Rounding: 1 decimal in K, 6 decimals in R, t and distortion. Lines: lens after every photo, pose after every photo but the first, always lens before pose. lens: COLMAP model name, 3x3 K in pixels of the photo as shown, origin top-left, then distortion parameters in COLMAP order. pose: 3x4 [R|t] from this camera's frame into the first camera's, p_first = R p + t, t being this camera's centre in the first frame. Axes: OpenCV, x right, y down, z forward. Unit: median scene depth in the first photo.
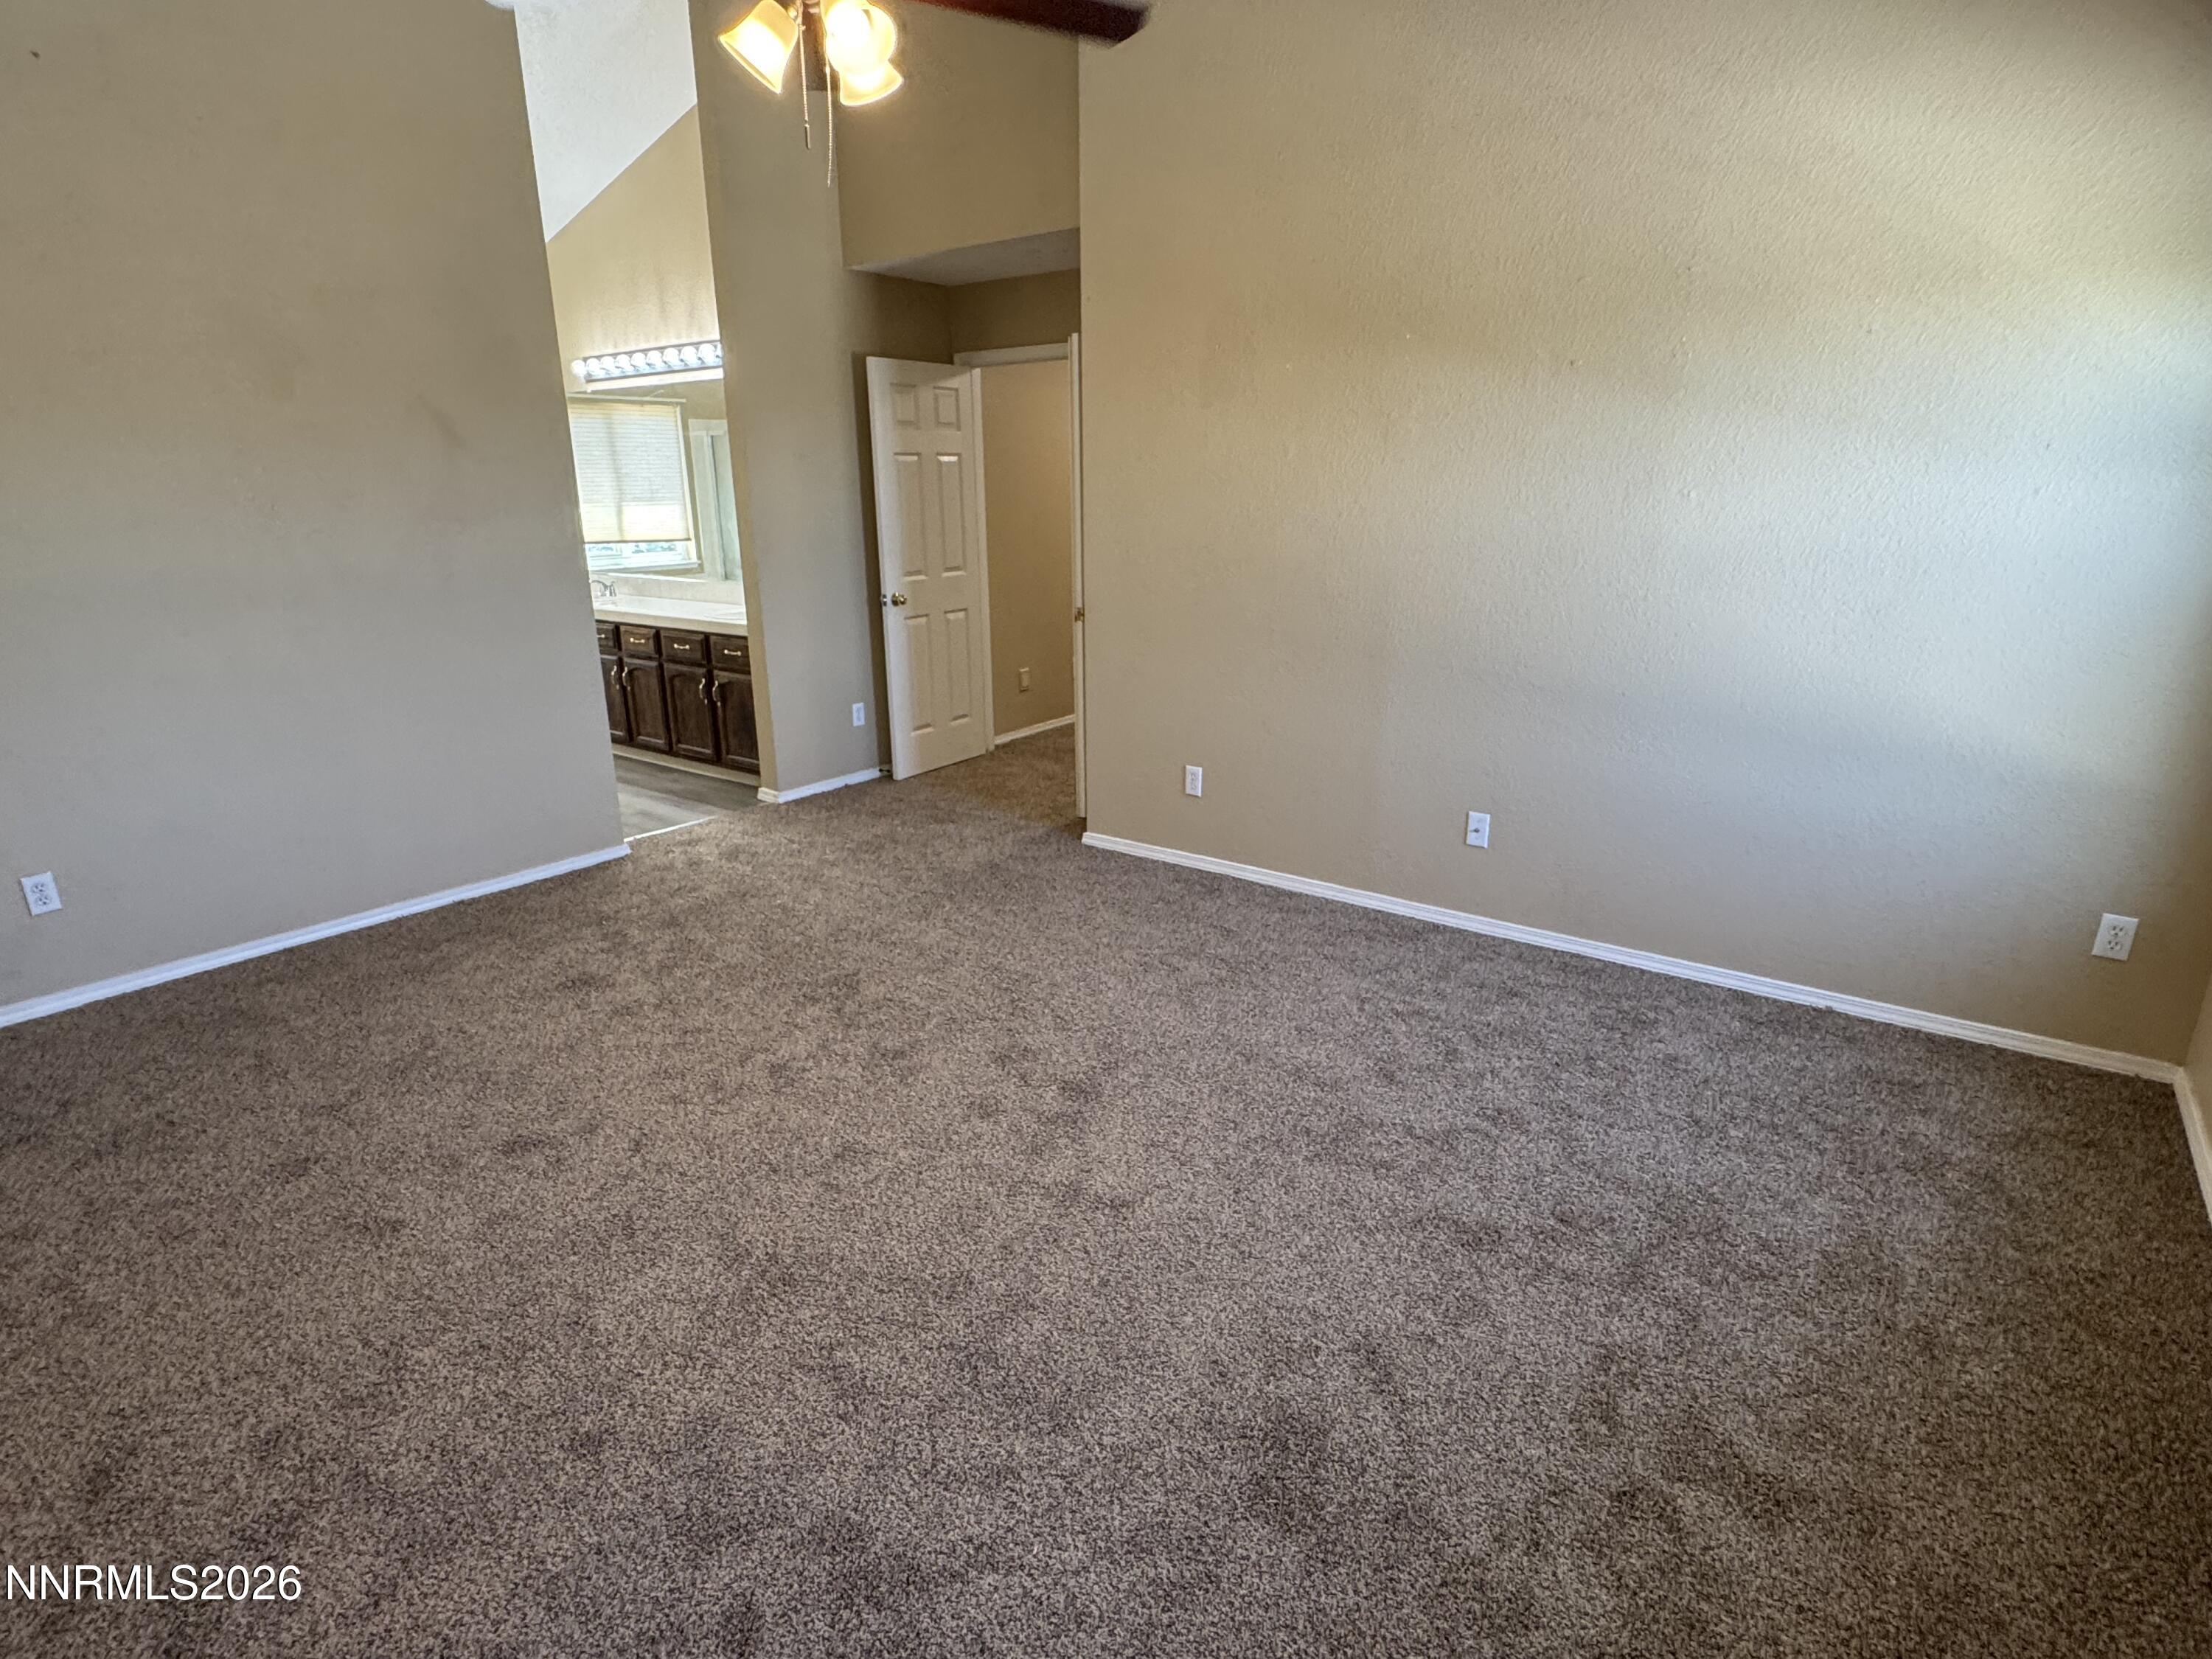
lens RADIAL K [[1152.9, 0, 1109.9], [0, 1152.9, 825.9], [0, 0, 1]] dist [-0.002368, -0.000520]
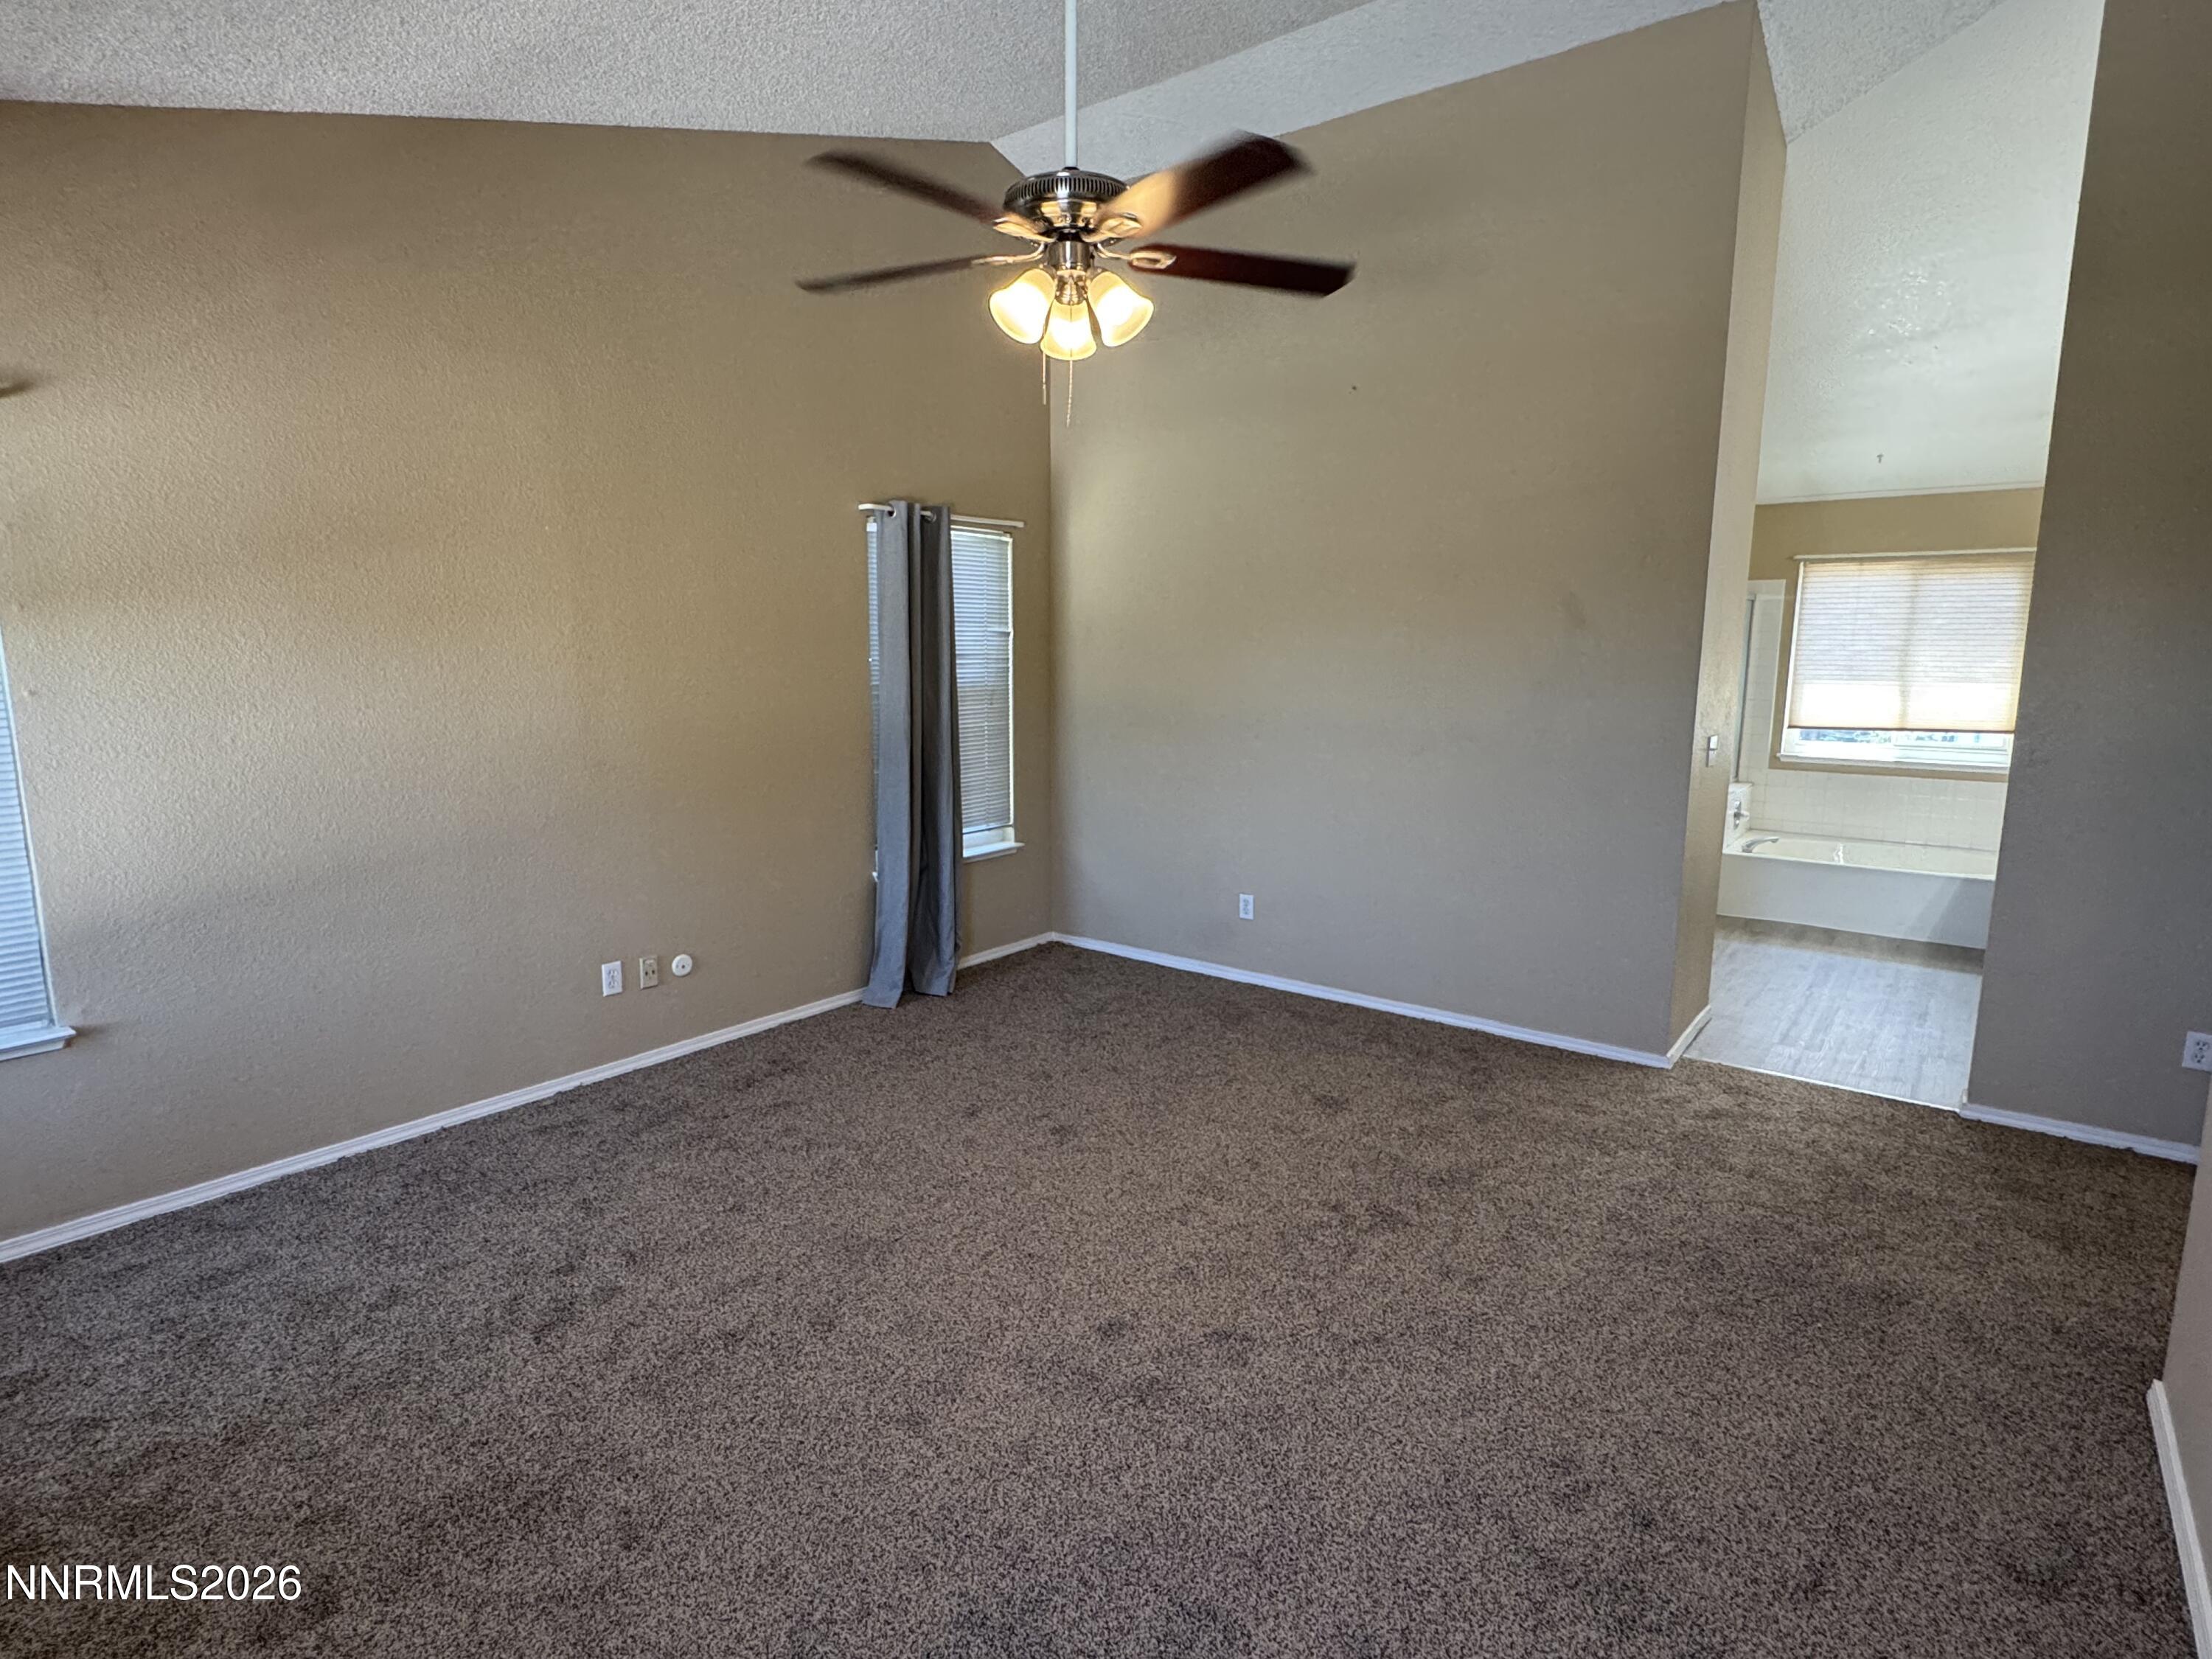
lens RADIAL K [[1152.9, 0, 1109.9], [0, 1152.9, 825.9], [0, 0, 1]] dist [-0.002368, -0.000520]
pose [[-0.014153, 0.163499, -0.986442, 0.517708], [-0.289425, 0.943639, 0.160557, -0.201573], [0.957096, 0.287774, 0.033966, 0.583832]]
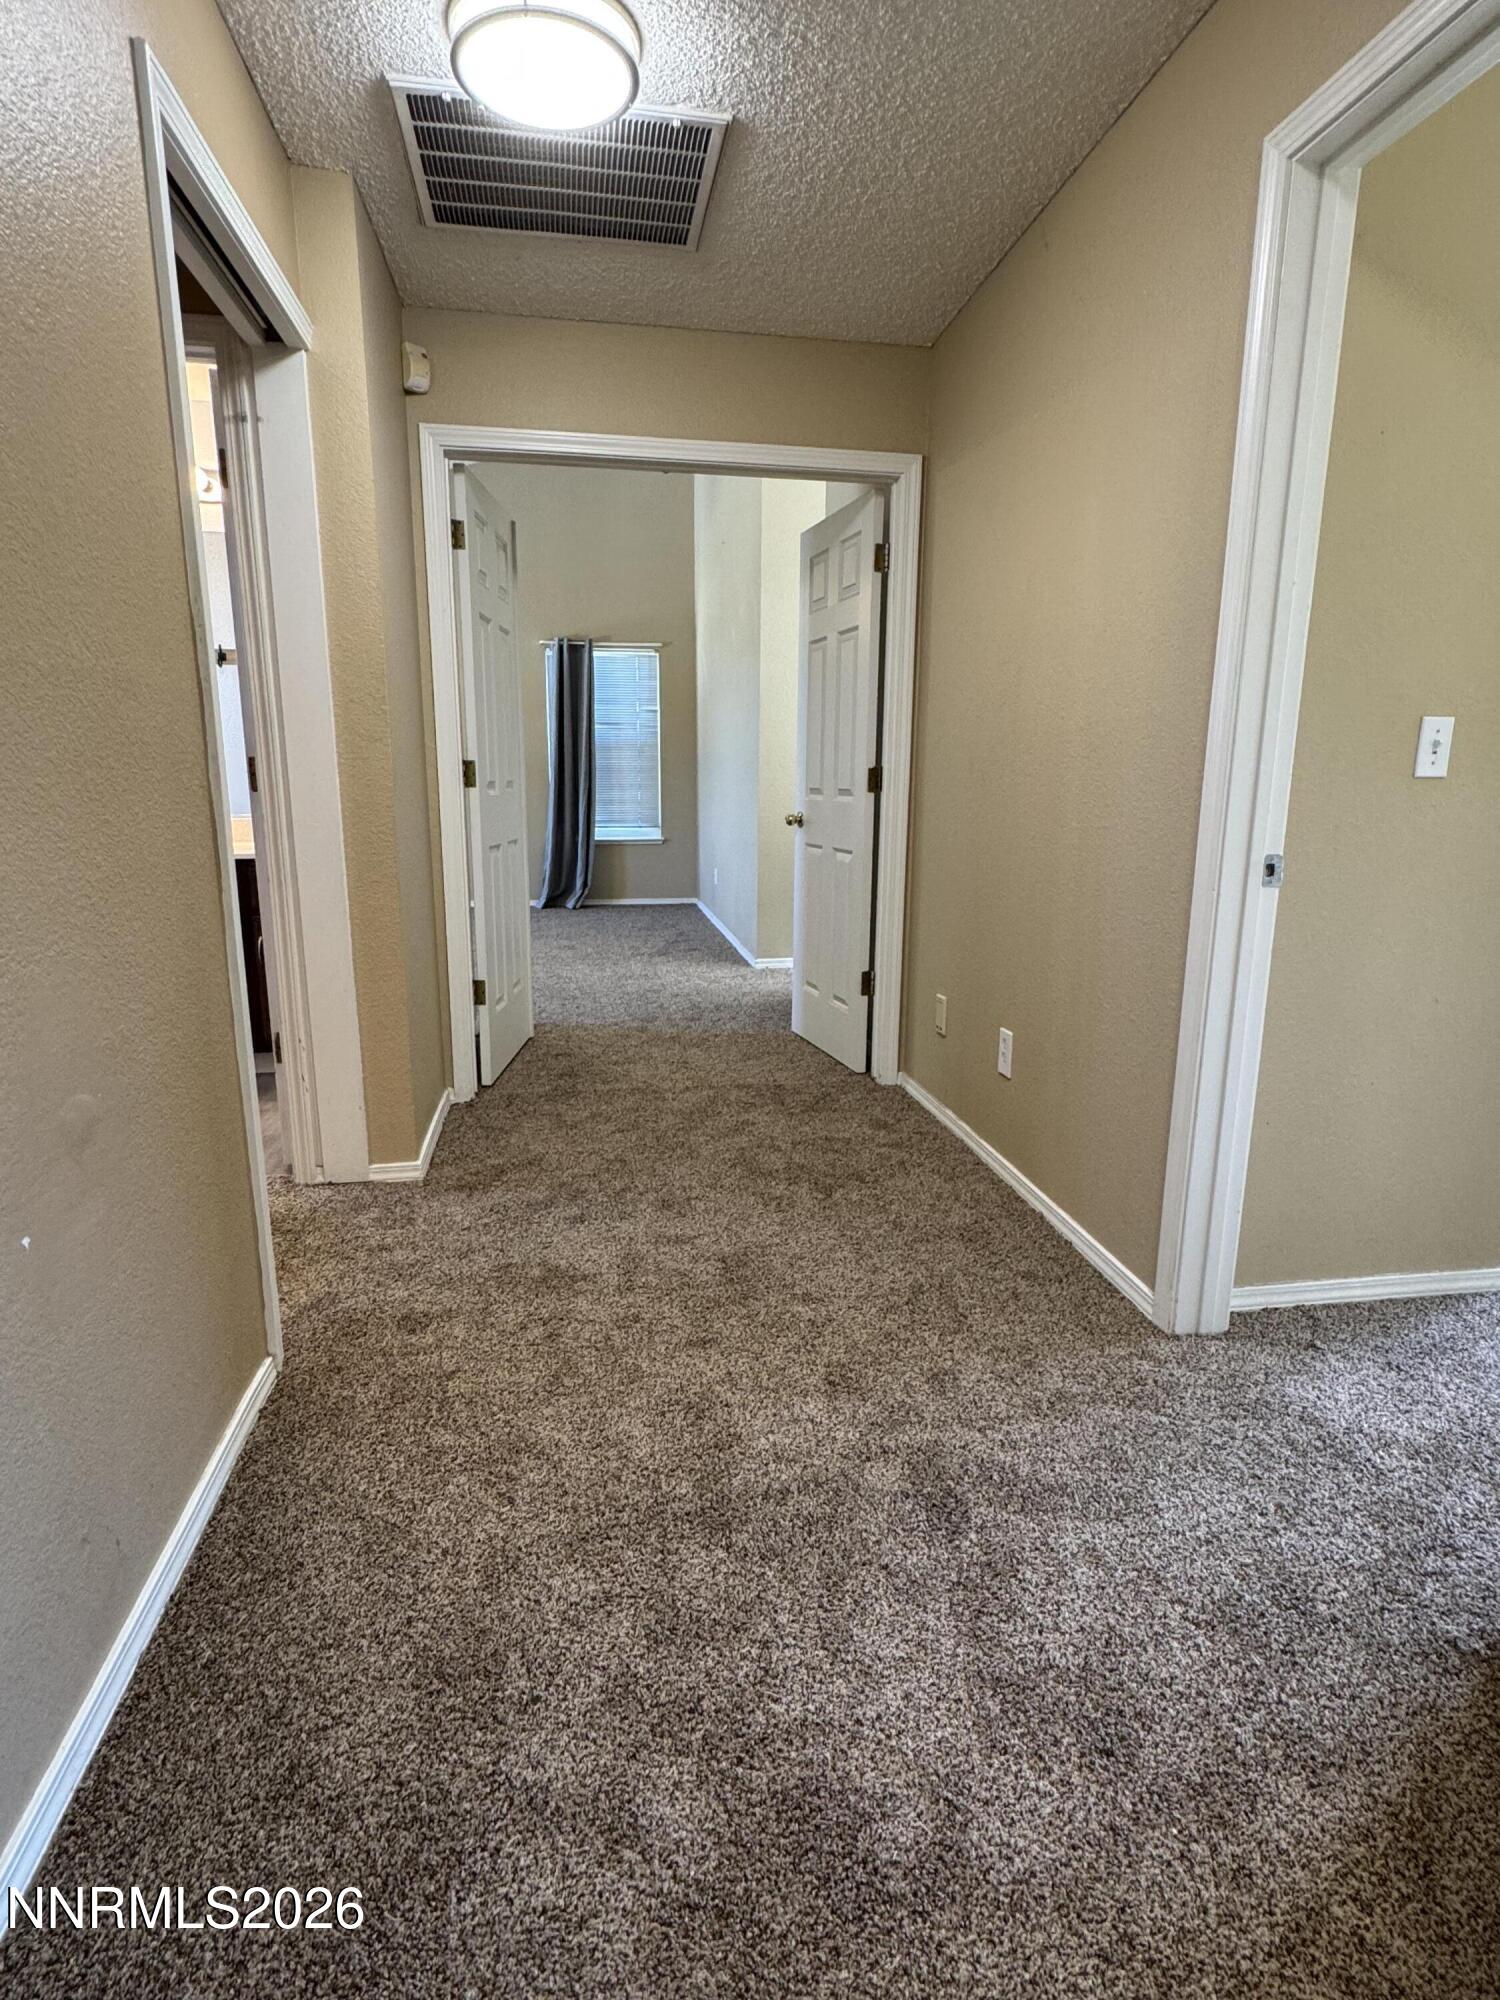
lens RADIAL K [[1042.4, 0, 750.0], [0, 1042.4, 1000.0], [0, 0, 1]] dist [-0.002368, -0.000520]
pose [[-0.699235, 0.149366, -0.699114, 0.558301], [-0.209895, 0.891936, 0.400493, -0.522202], [0.683385, 0.426779, -0.592322, 2.065745]]
